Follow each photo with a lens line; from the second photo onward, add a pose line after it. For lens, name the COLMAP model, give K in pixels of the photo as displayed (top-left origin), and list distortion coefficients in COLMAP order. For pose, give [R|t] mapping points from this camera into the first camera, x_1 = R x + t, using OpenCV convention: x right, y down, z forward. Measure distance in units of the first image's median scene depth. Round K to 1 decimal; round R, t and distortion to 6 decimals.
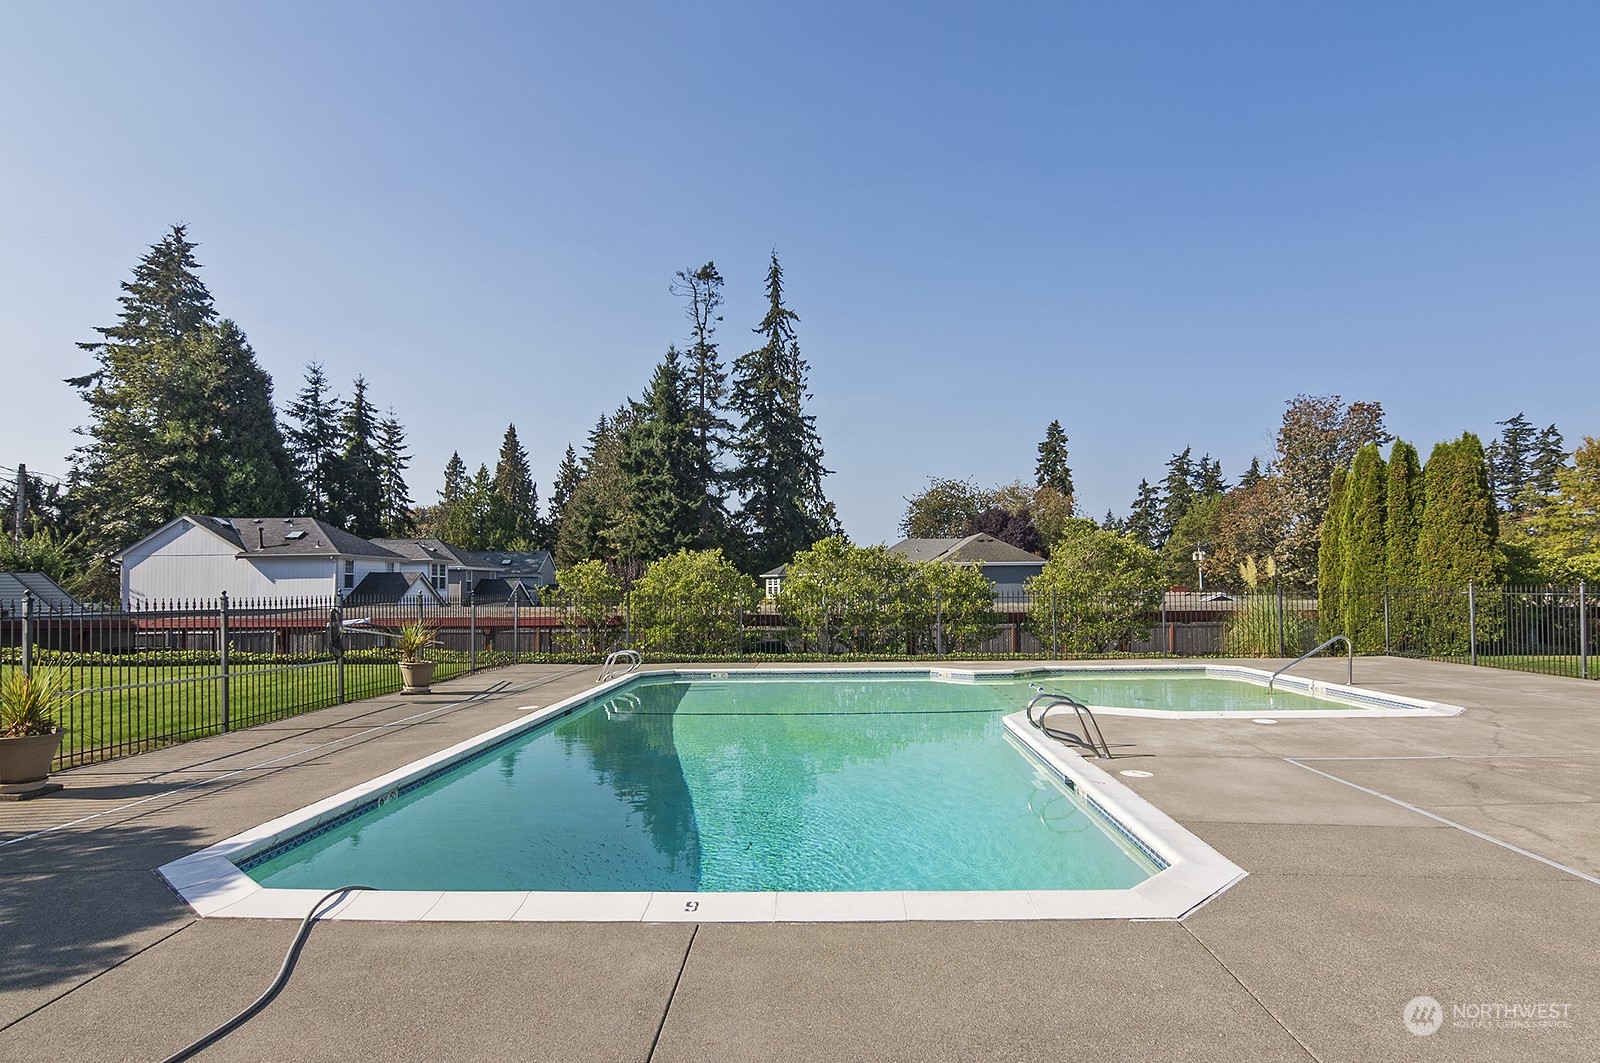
lens RADIAL K [[873.9, 0, 794.2], [0, 873.9, 546.3], [0, 0, 1]] dist [-0.013465, 0.000874]
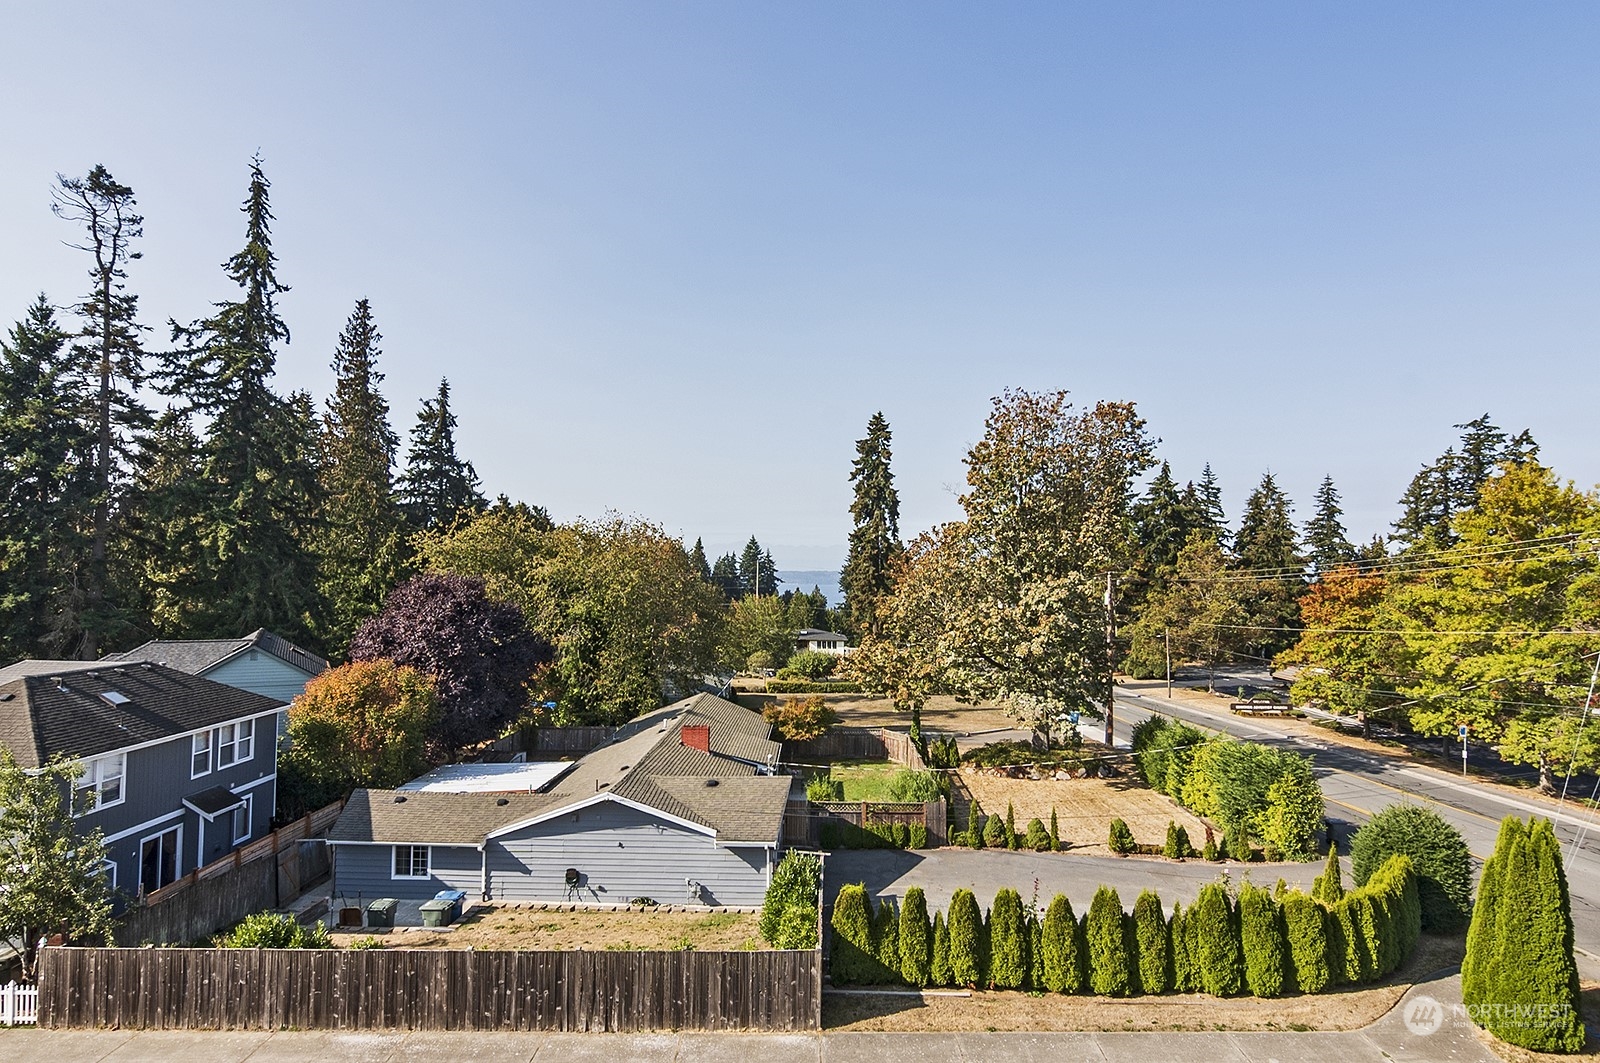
lens RADIAL K [[873.9, 0, 789.2], [0, 873.9, 545.4], [0, 0, 1]] dist [-0.013465, 0.000874]
pose [[0.999308, 0.023340, -0.028961, 0.245803], [-0.022670, 0.999472, 0.023262, -0.040985], [0.029489, -0.022590, 0.999310, 0.209642]]
